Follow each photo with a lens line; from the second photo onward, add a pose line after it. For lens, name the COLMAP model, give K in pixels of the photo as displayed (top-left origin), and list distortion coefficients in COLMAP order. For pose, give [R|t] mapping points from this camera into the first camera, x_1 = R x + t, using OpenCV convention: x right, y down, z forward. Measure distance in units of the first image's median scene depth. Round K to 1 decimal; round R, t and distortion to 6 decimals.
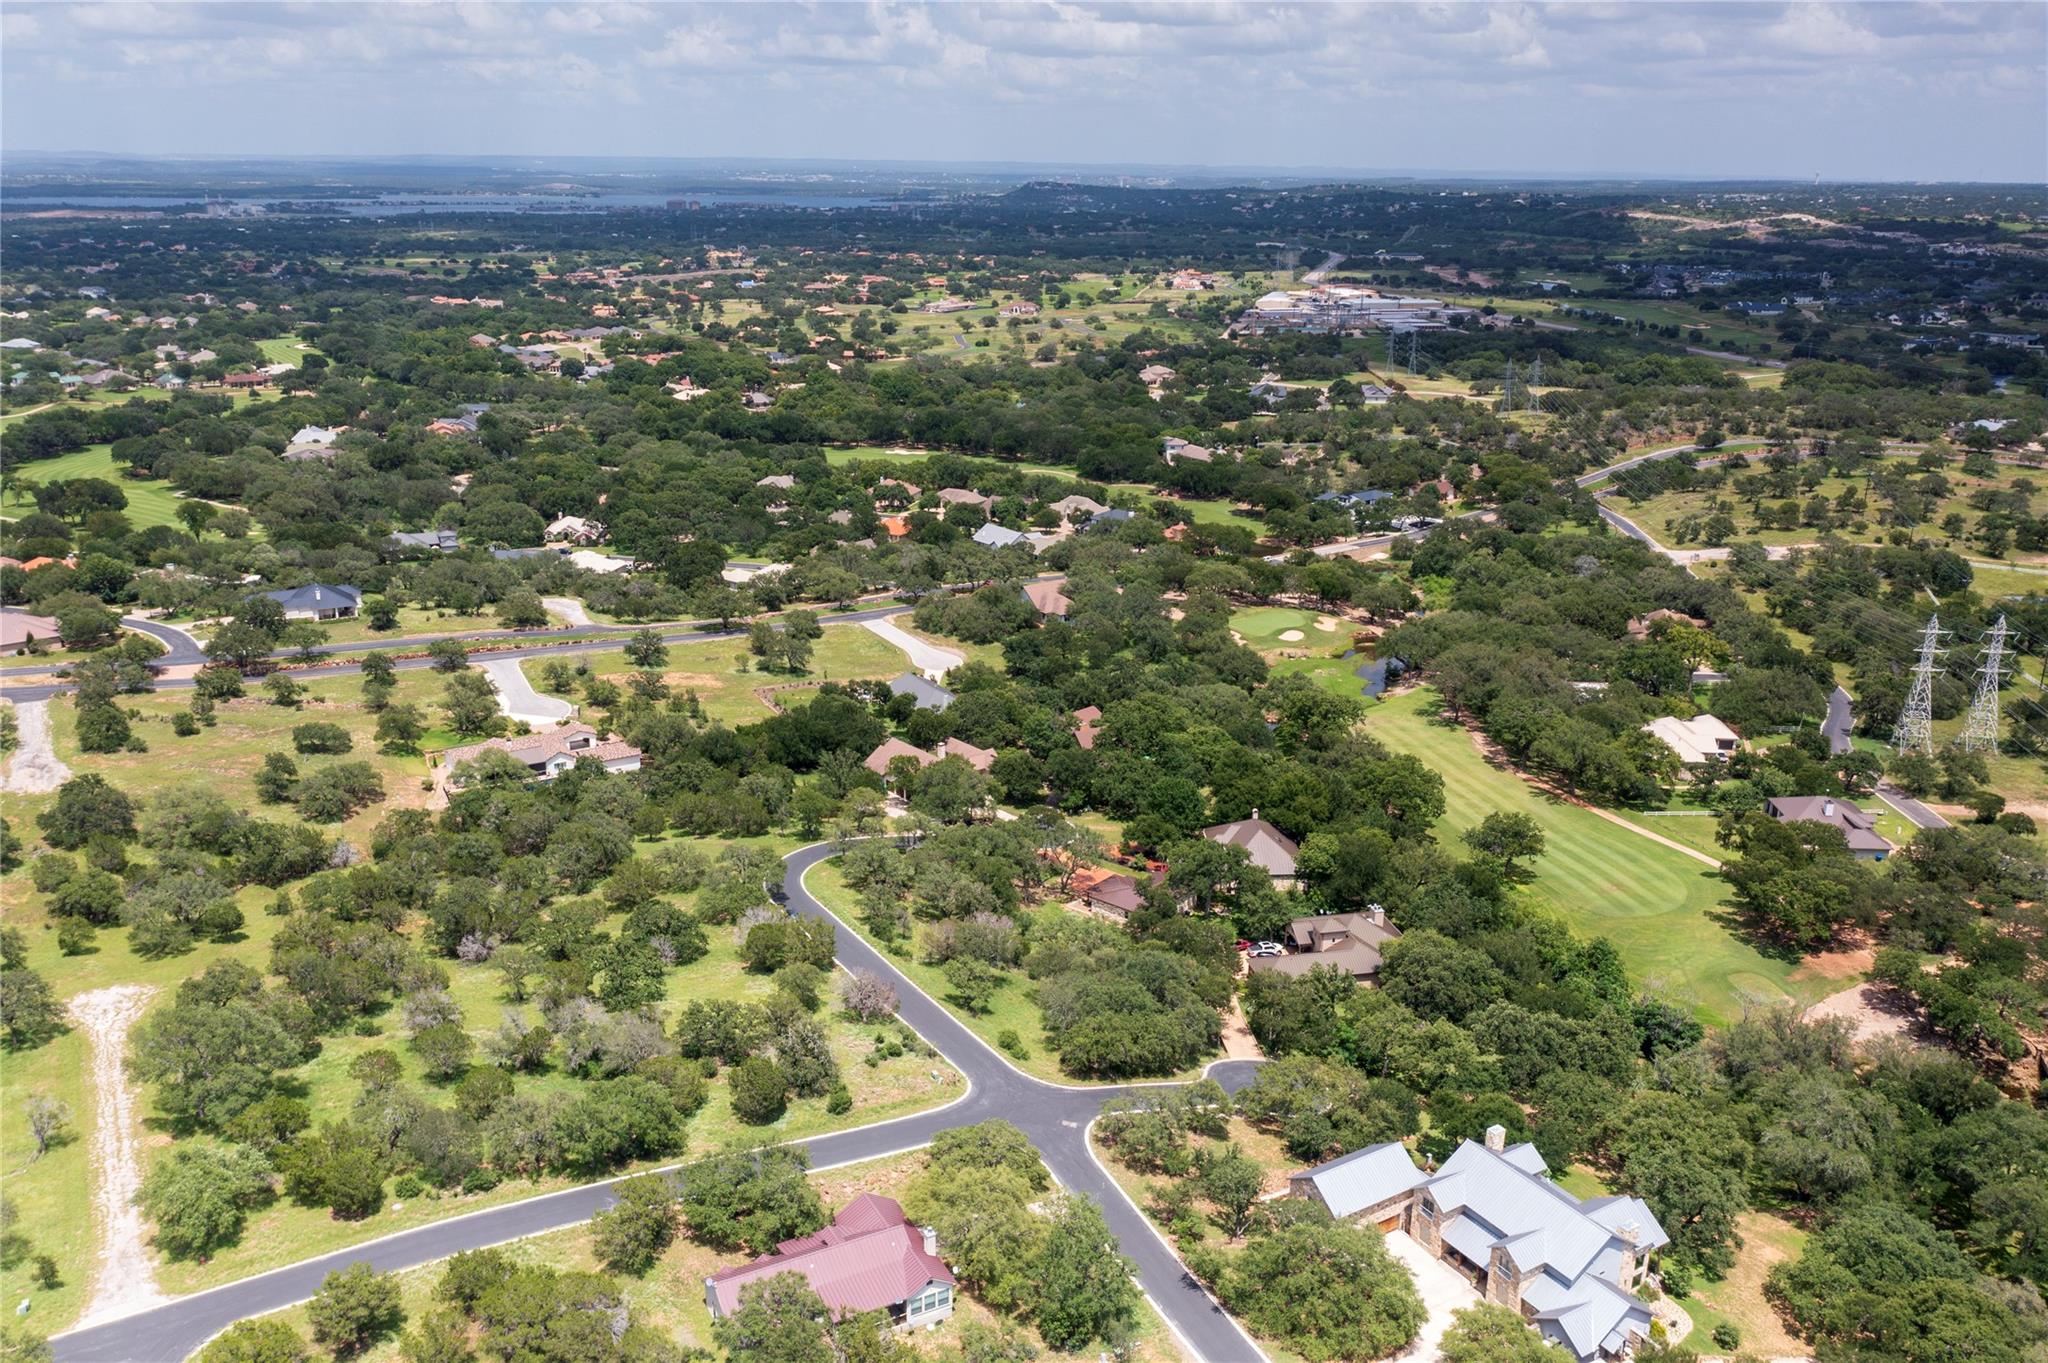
lens RADIAL K [[1610.9, 0, 1027.4], [0, 1610.9, 668.1], [0, 0, 1]] dist [-0.010324, 0.003323]
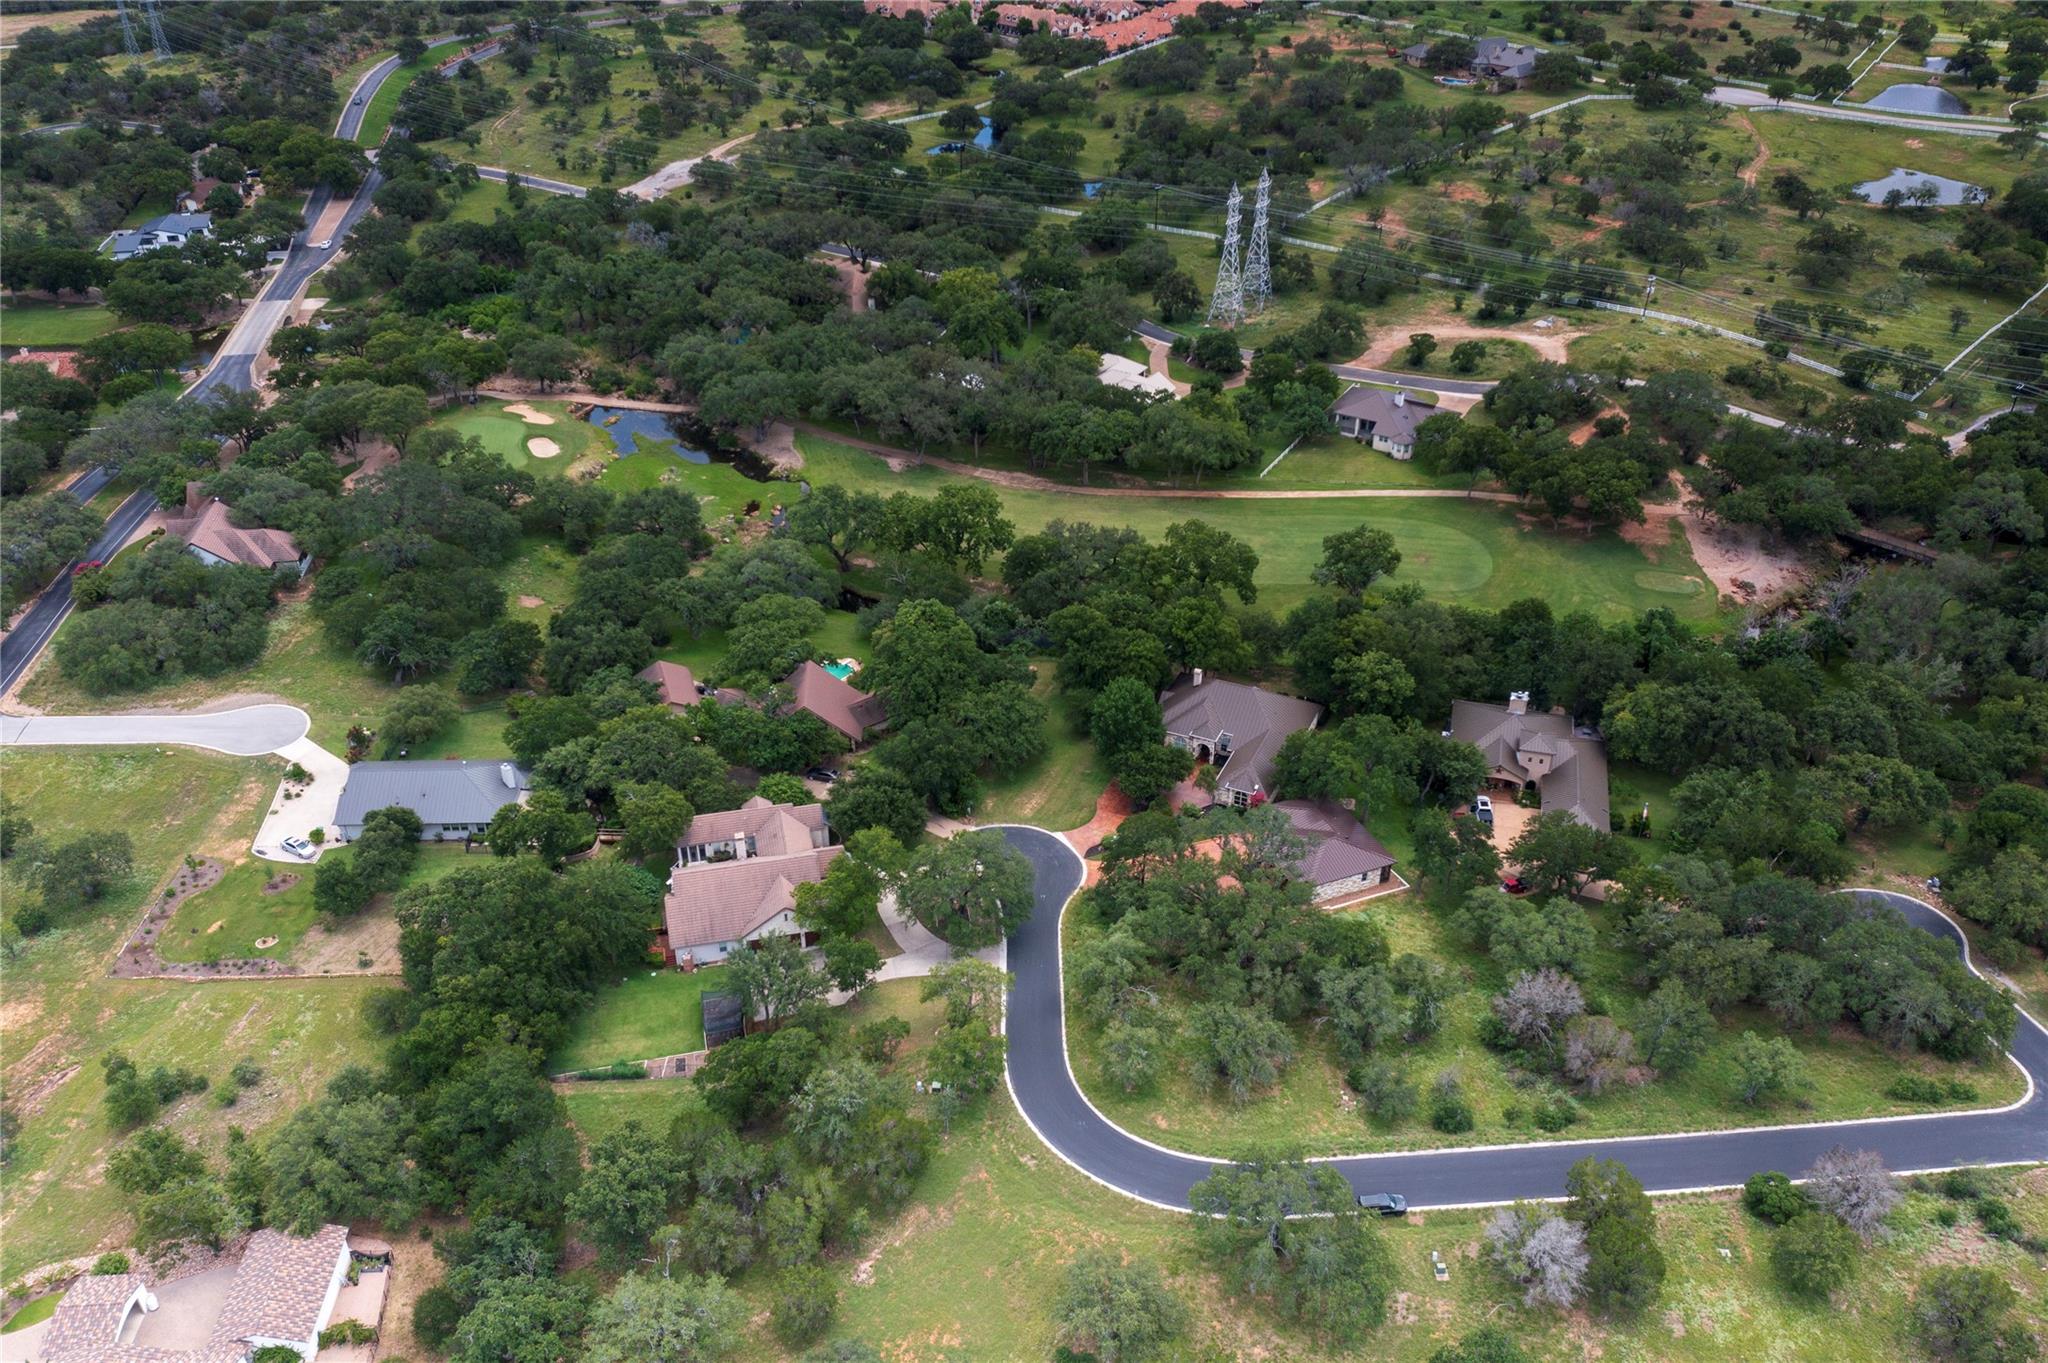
lens RADIAL K [[1610.9, 0, 1030.1], [0, 1610.9, 664.6], [0, 0, 1]] dist [-0.010324, 0.003323]
pose [[0.465167, -0.471612, 0.749134, -0.241237], [0.269155, 0.881551, 0.387845, -0.119633], [-0.843312, 0.021221, 0.537006, 0.357932]]
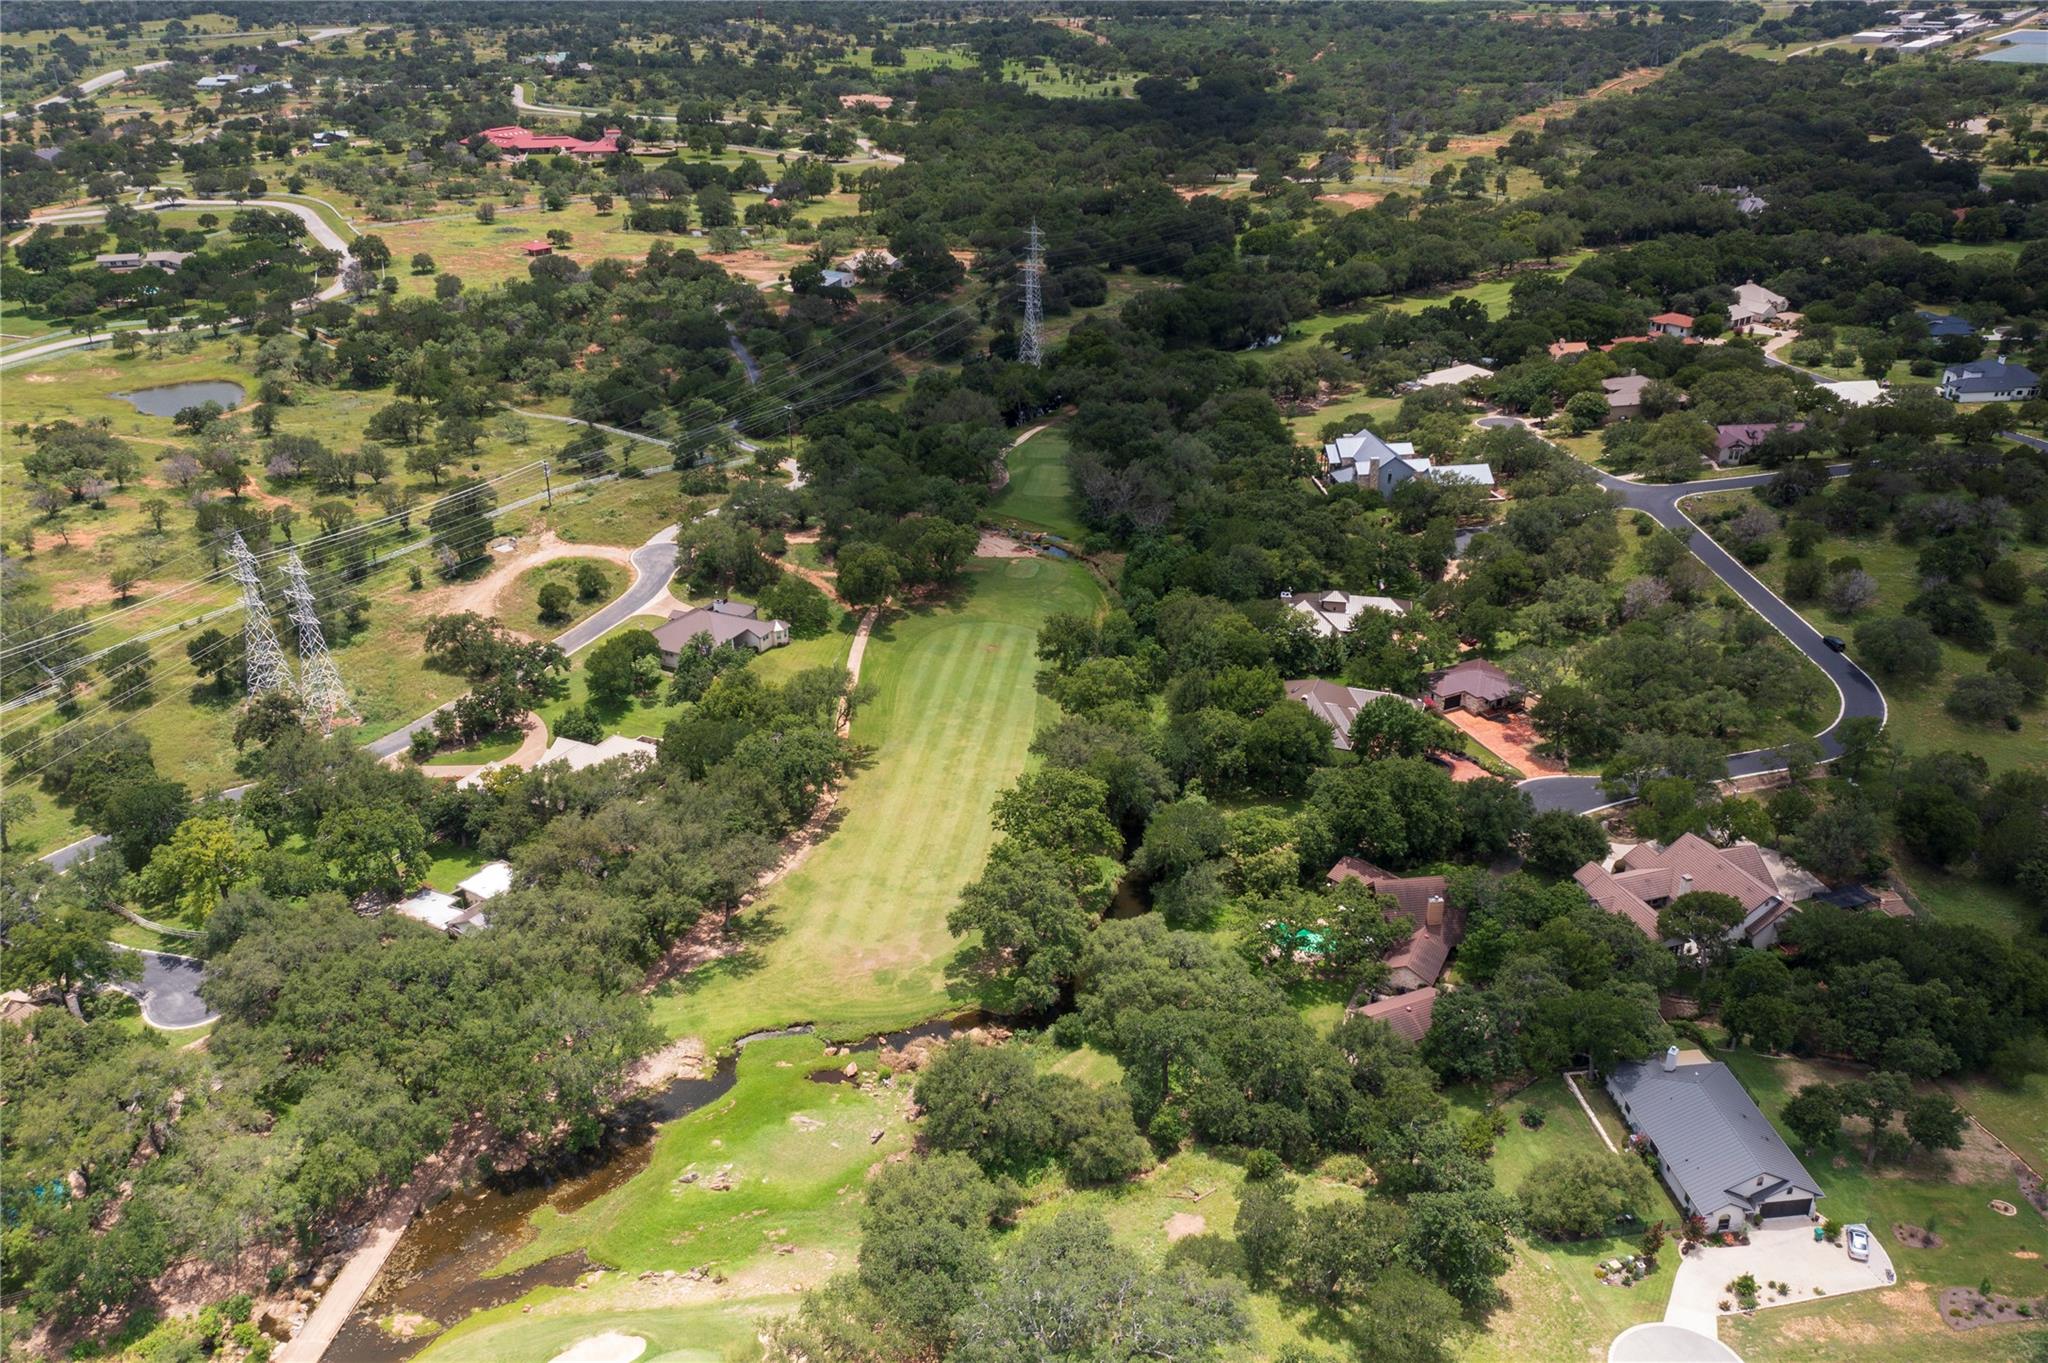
lens RADIAL K [[1610.9, 0, 1026.7], [0, 1610.9, 670.7], [0, 0, 1]] dist [-0.010324, 0.003323]
pose [[-0.917748, -0.171271, 0.358335, -0.016116], [0.118394, 0.743240, 0.658466, -0.275642], [-0.379105, 0.646731, -0.661829, 0.871930]]
